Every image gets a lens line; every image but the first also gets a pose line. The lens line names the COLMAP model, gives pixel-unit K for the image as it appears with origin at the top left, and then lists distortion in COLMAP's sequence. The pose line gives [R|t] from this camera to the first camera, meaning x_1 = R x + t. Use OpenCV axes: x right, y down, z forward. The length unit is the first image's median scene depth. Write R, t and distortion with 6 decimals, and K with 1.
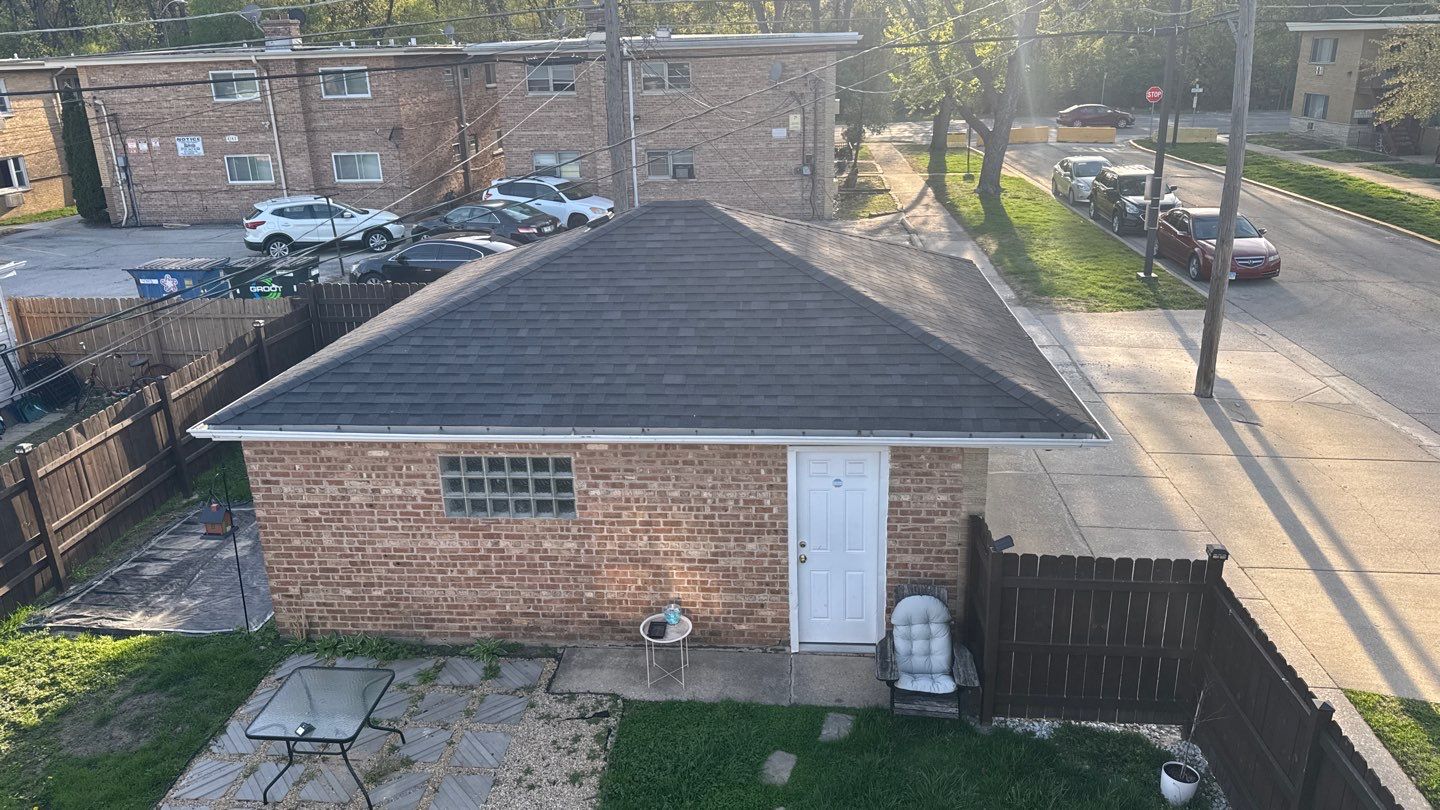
lens RADIAL K [[989.6, 0, 712.8], [0, 989.6, 402.5], [0, 0, 1]] dist [0.172110, -0.281896]
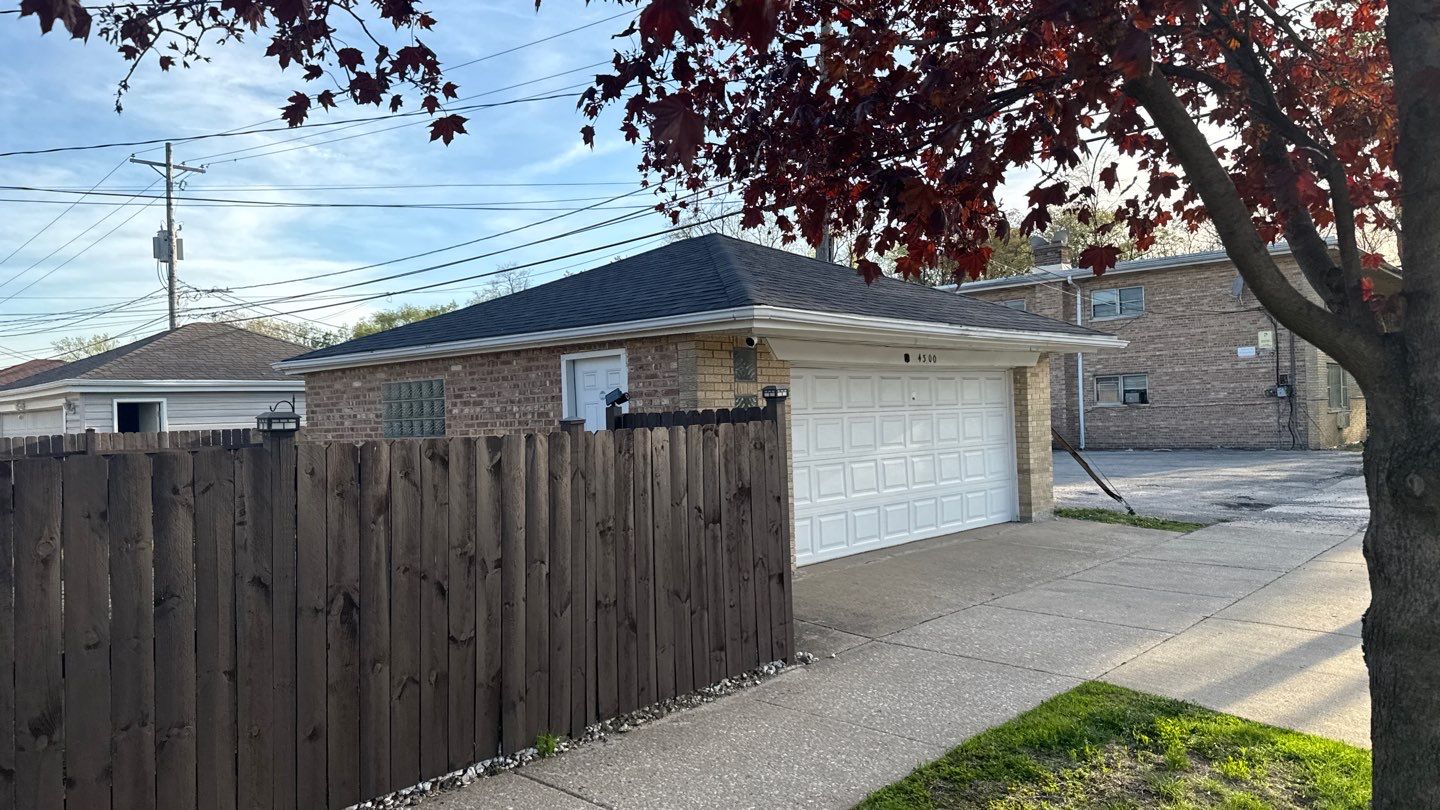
lens RADIAL K [[992.3, 0, 726.8], [0, 992.3, 399.5], [0, 0, 1]] dist [0.175082, -0.338280]
pose [[0.810945, -0.004681, -0.585104, 0.804091], [-0.182807, 0.947885, -0.260950, 0.319362], [0.555833, 0.318577, 0.767827, 0.279158]]
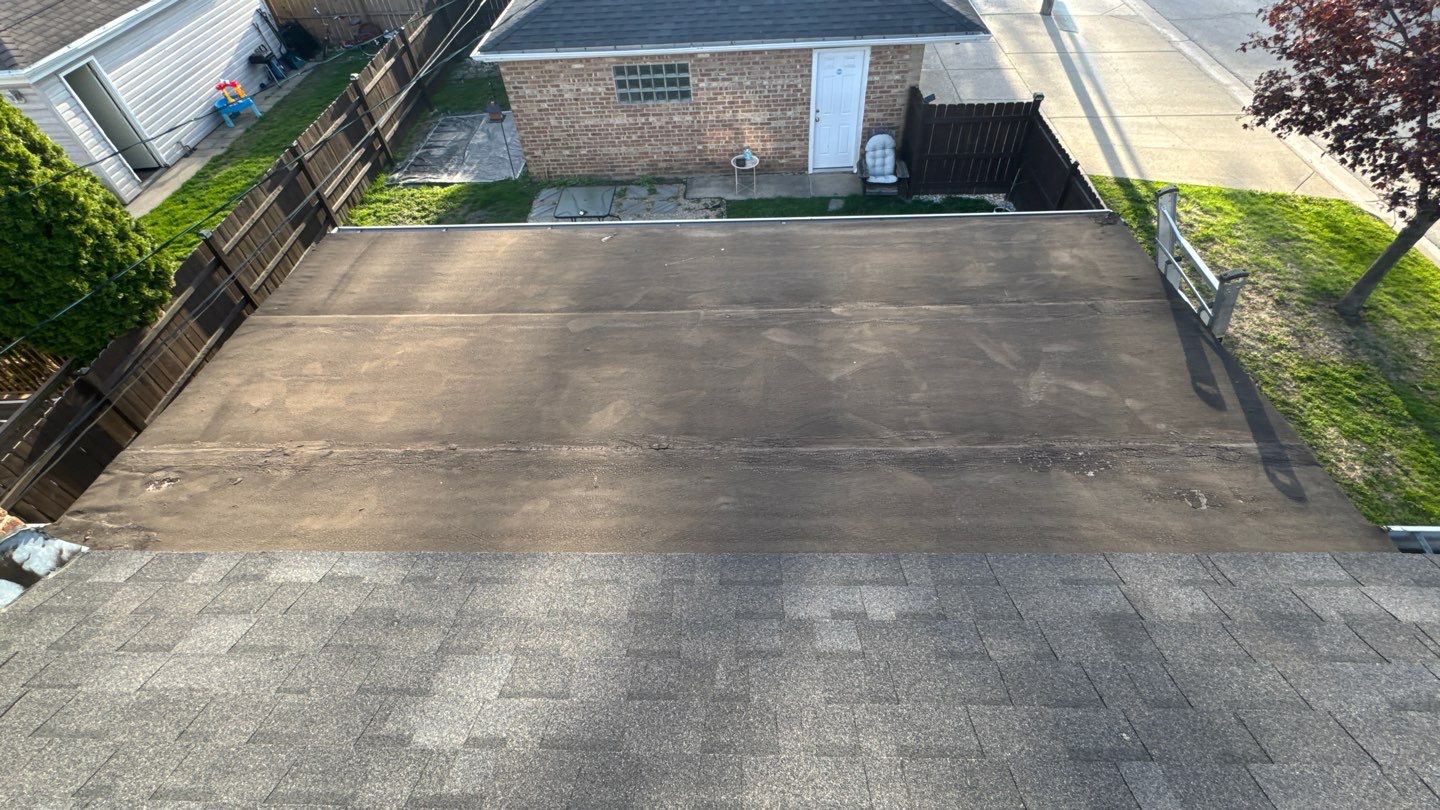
lens RADIAL K [[666.3, 0, 718.6], [0, 666.3, 402.0], [0, 0, 1]] dist [-0.002704, -0.000271]
pose [[0.997991, -0.059820, 0.020893, -0.146759], [0.042995, 0.881518, 0.470188, 0.031703], [-0.046544, -0.468345, 0.882319, -0.312526]]
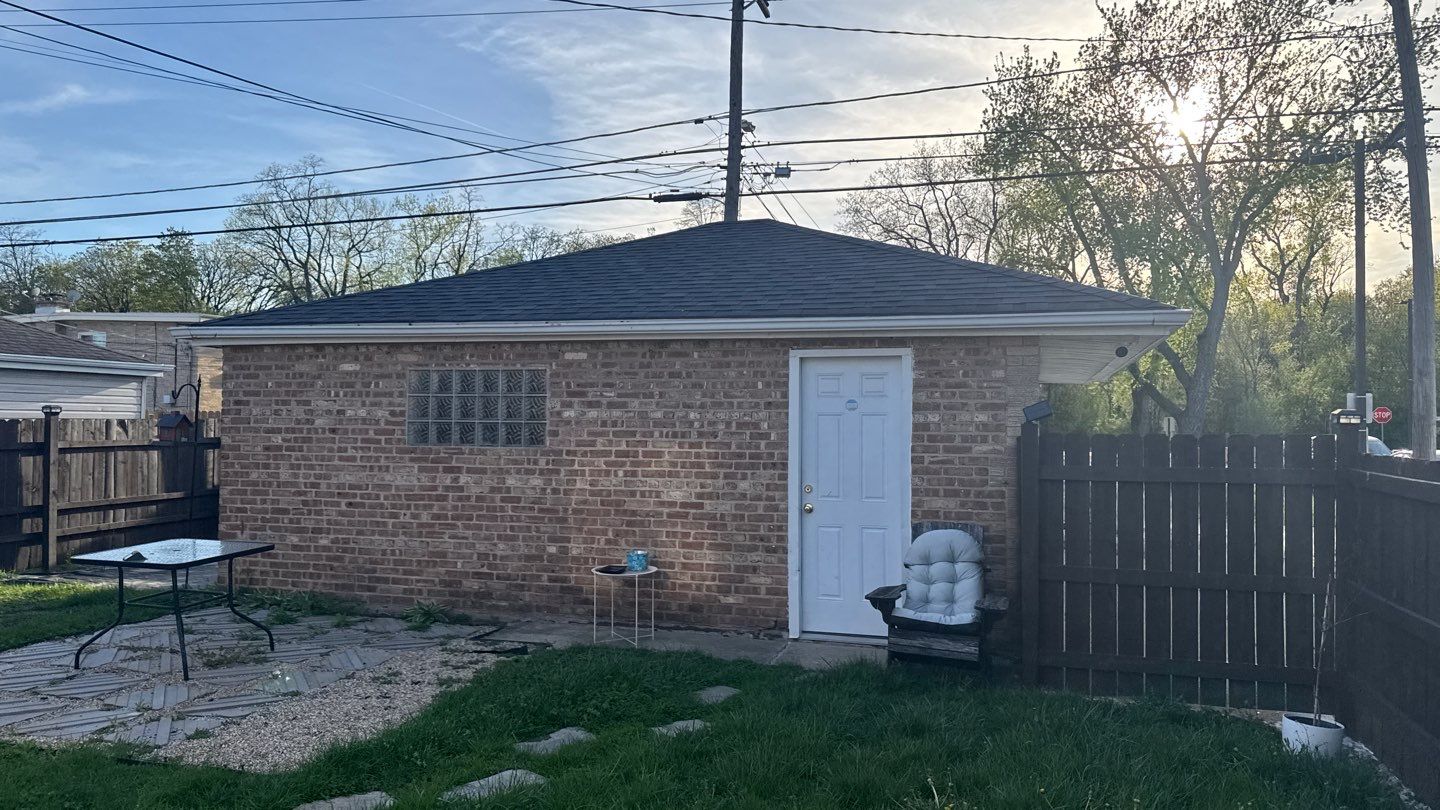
lens RADIAL K [[992.3, 0, 726.8], [0, 992.3, 399.5], [0, 0, 1]] dist [0.175082, -0.338280]
pose [[0.980738, 0.037407, -0.191713, 0.175982], [-0.101645, 0.935867, -0.337374, 0.350392], [0.166798, 0.350363, 0.921642, 0.228570]]
